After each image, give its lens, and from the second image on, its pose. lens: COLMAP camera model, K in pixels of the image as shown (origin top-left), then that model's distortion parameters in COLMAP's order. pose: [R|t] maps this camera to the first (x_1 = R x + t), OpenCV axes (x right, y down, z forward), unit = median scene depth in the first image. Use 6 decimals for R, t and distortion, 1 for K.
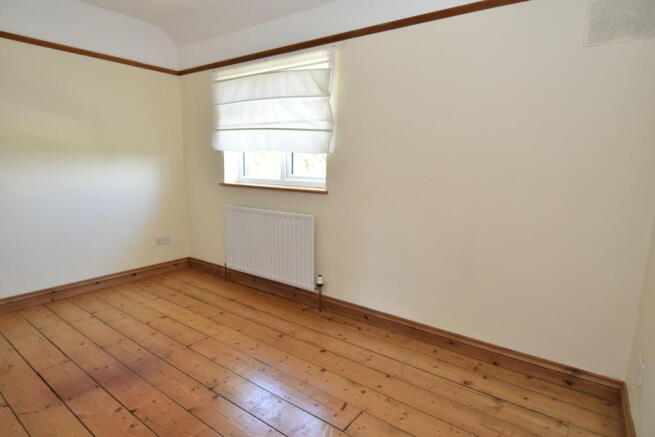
lens RADIAL K [[350.4, 0, 327.5], [0, 350.4, 218.5], [0, 0, 1]] dist [0.028926, -0.030912]
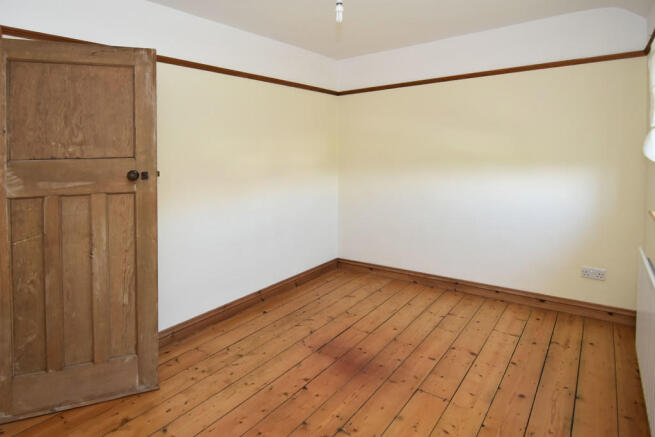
lens RADIAL K [[350.4, 0, 327.5], [0, 350.4, 218.5], [0, 0, 1]] dist [0.028926, -0.030912]
pose [[0.028313, 0.172538, -0.984596, 0.326714], [-0.141034, 0.975827, 0.166946, -0.140941], [0.989600, 0.134135, 0.051962, 0.570475]]
